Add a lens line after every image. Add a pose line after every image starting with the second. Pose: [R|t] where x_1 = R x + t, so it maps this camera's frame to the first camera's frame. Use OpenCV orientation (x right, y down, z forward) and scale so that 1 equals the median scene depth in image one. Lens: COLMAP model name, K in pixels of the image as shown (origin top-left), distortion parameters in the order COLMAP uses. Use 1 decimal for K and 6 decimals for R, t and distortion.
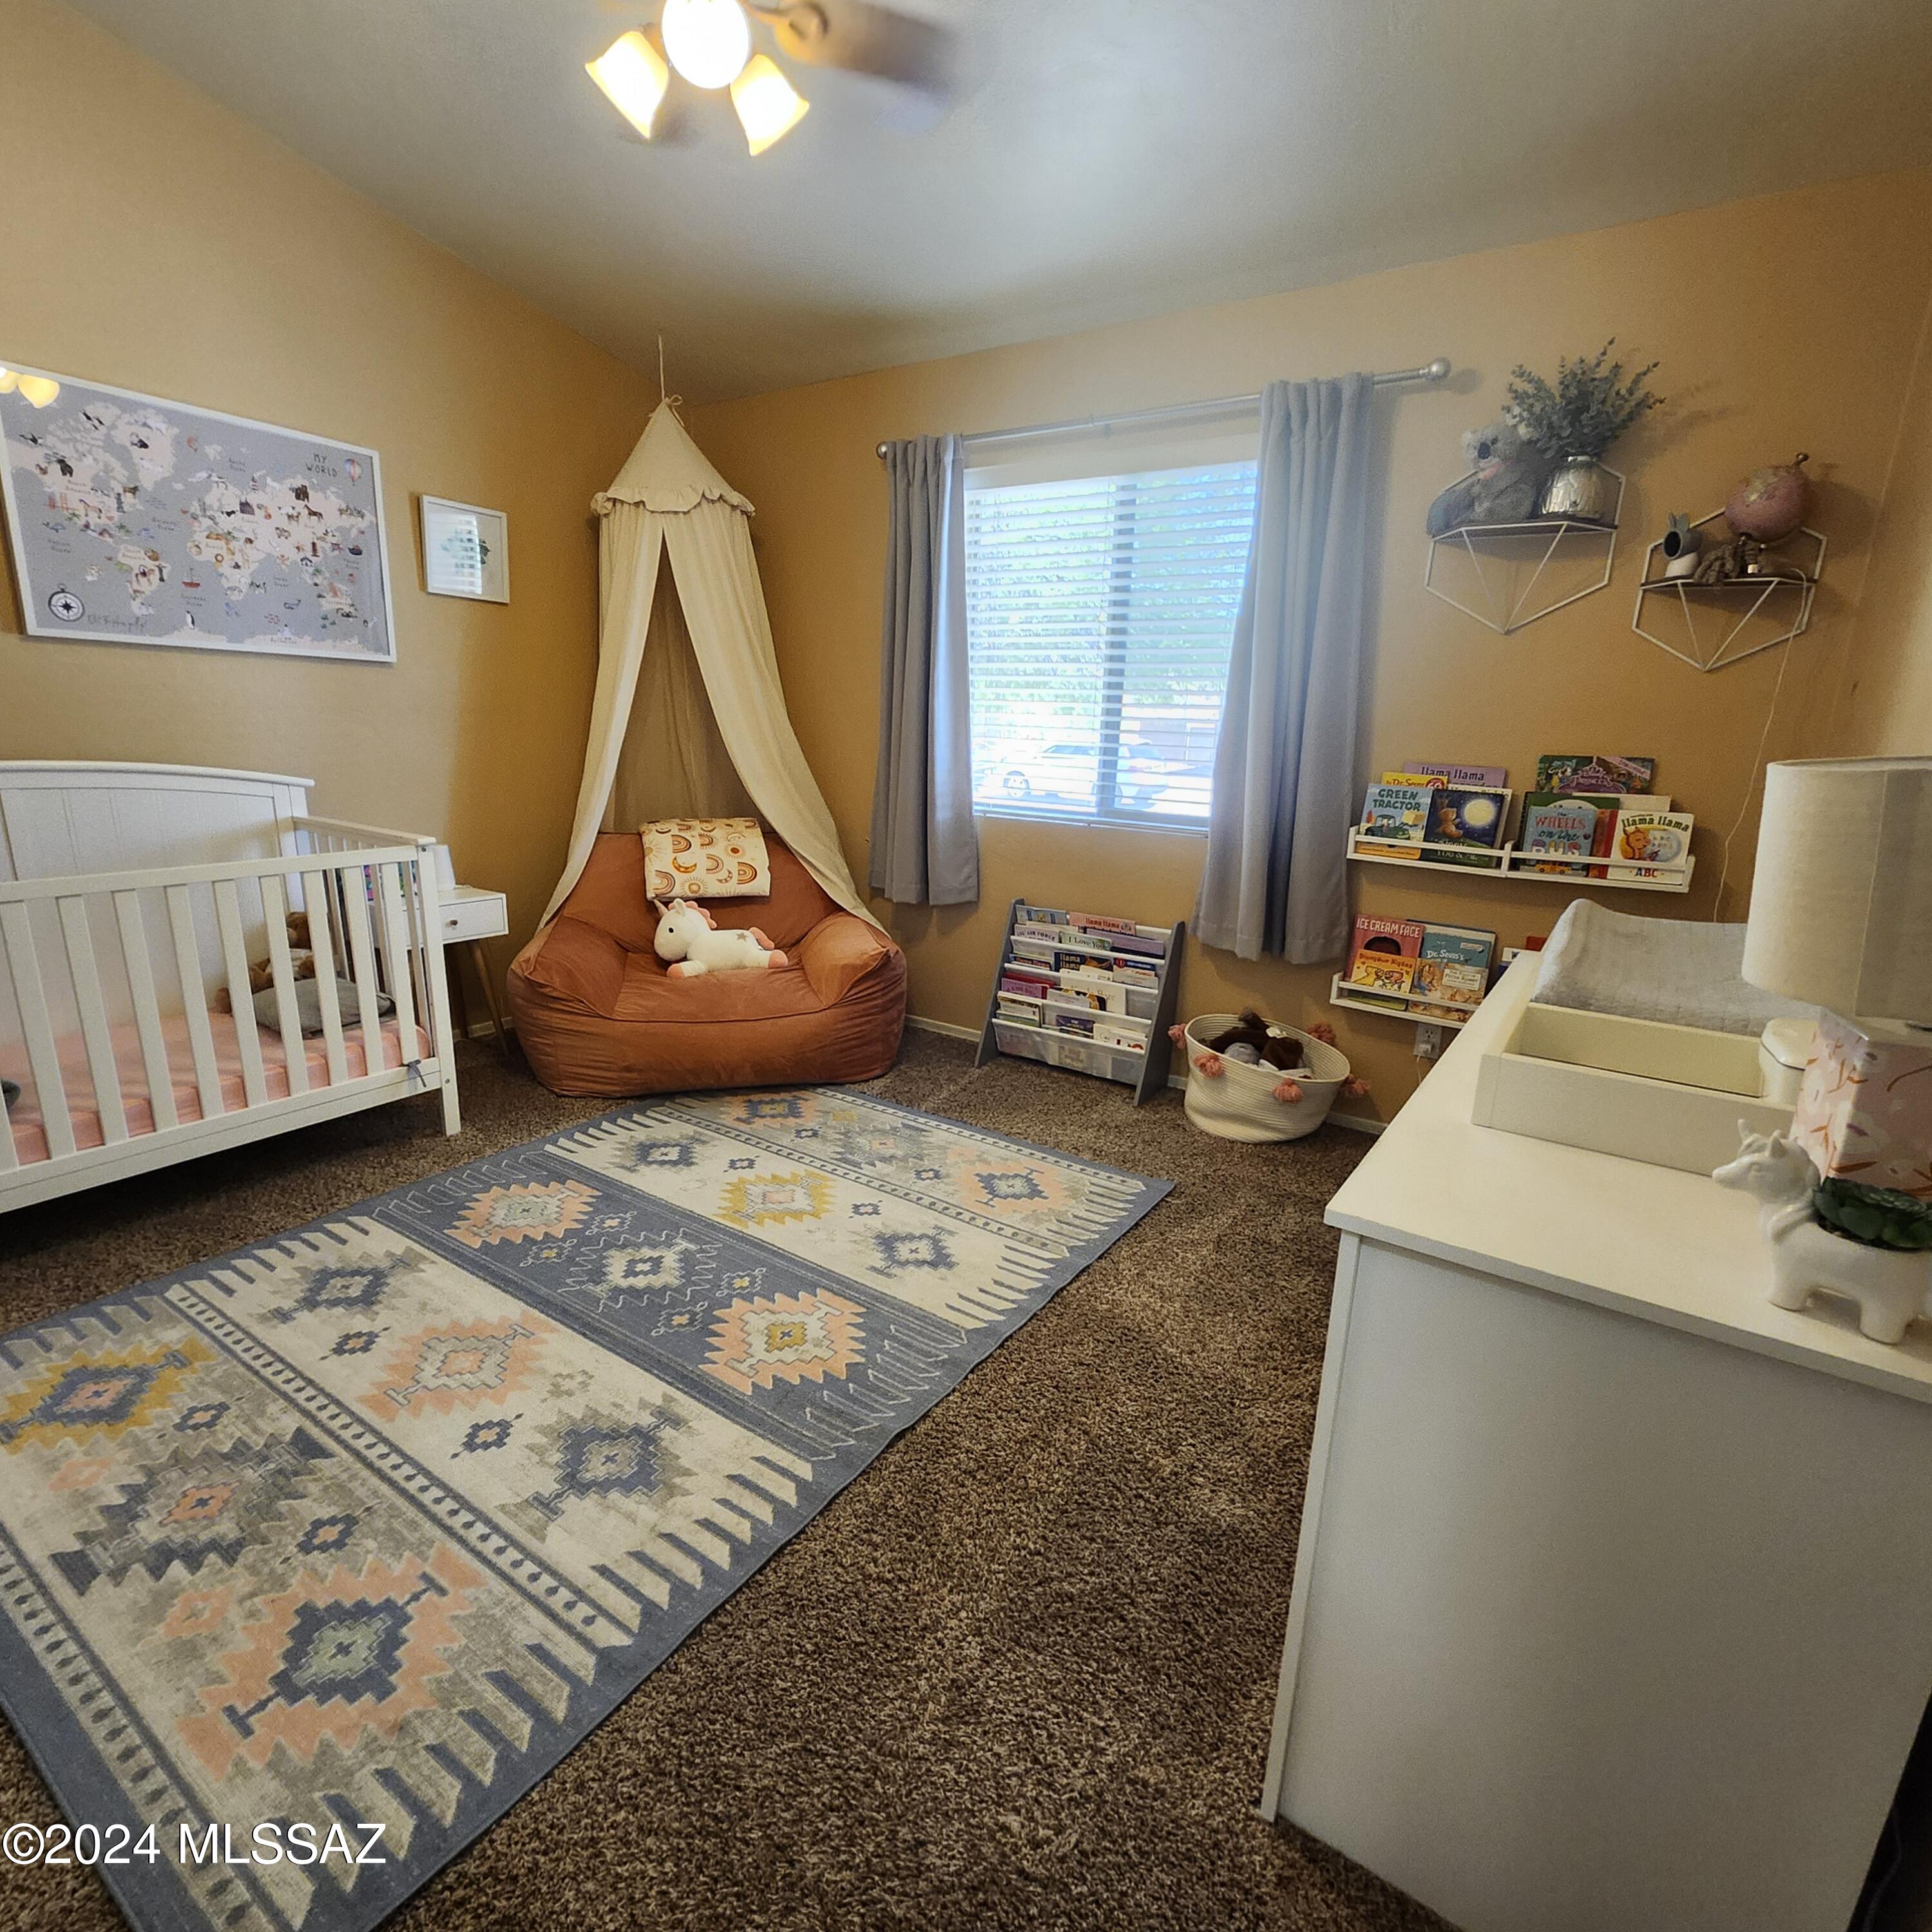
lens RADIAL K [[1014.5, 0, 956.4], [0, 1014.5, 969.7], [0, 0, 1]] dist [0.001174, -0.000503]
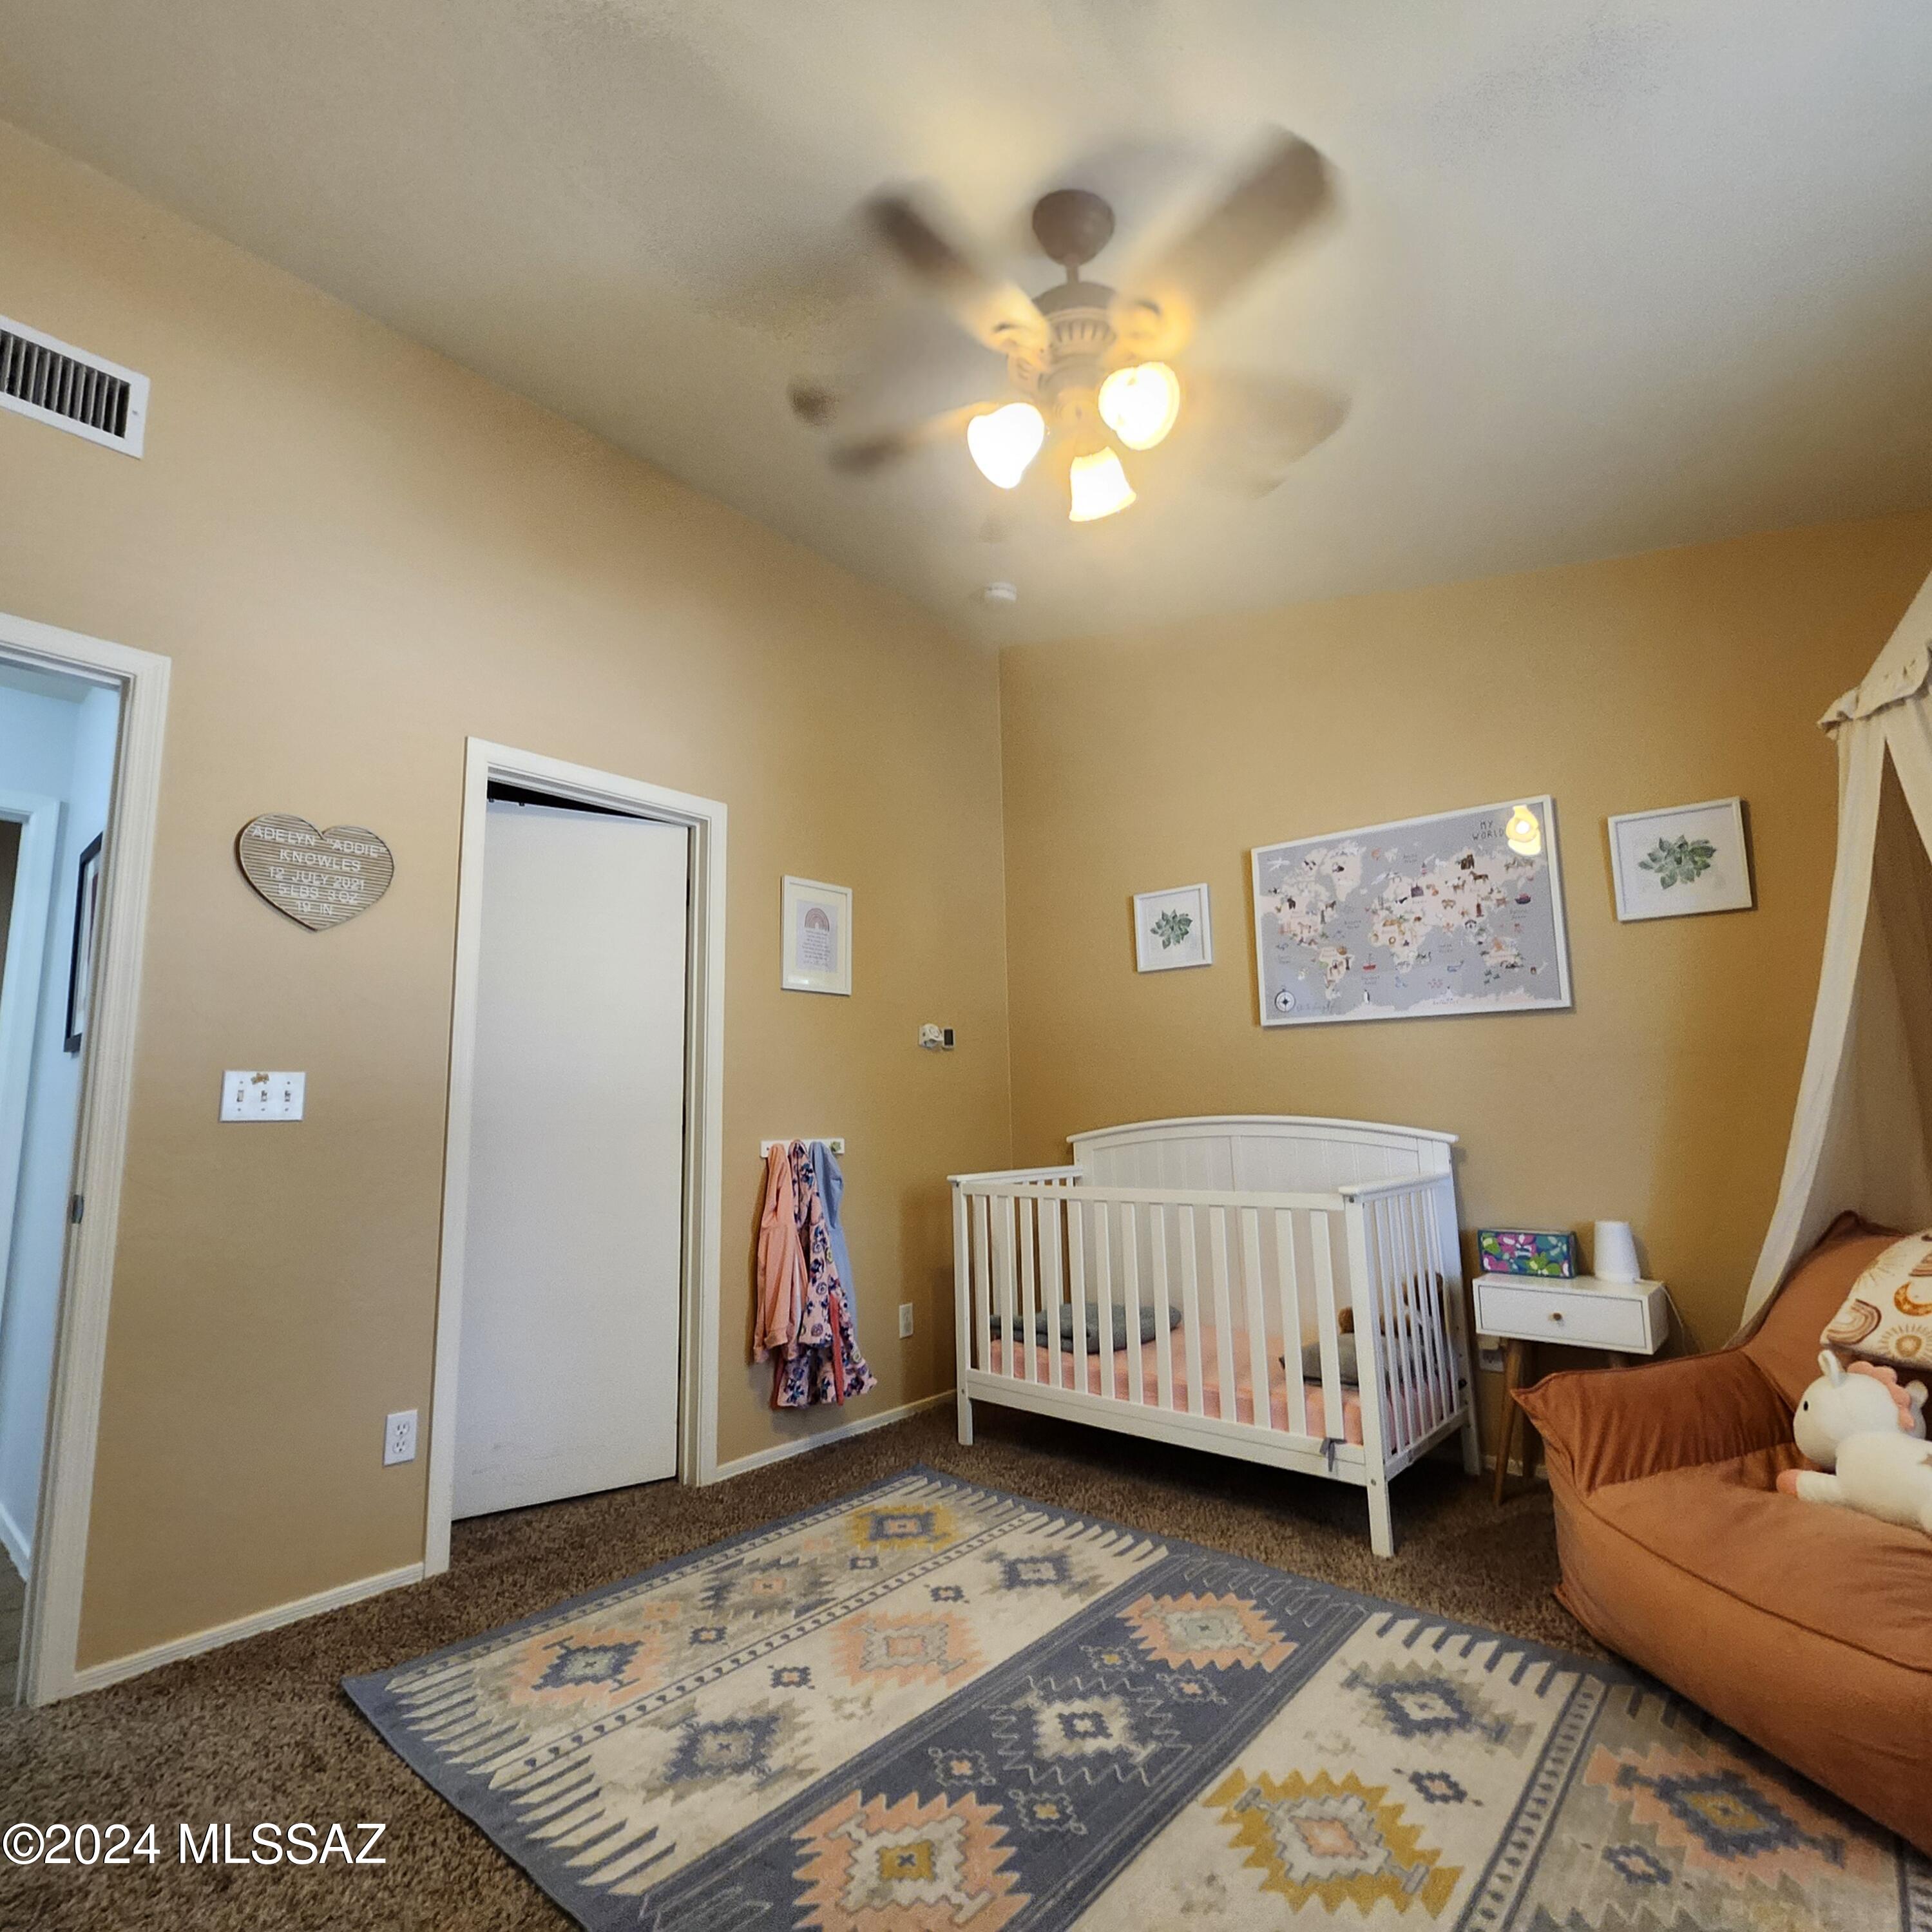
lens RADIAL K [[1014.5, 0, 954.1], [0, 1014.5, 963.9], [0, 0, 1]] dist [0.001174, -0.000503]
pose [[-0.133383, -0.173555, -0.975750, 0.470041], [-0.222908, 0.964574, -0.141096, -0.115542], [0.965671, 0.198683, -0.167345, 0.759059]]
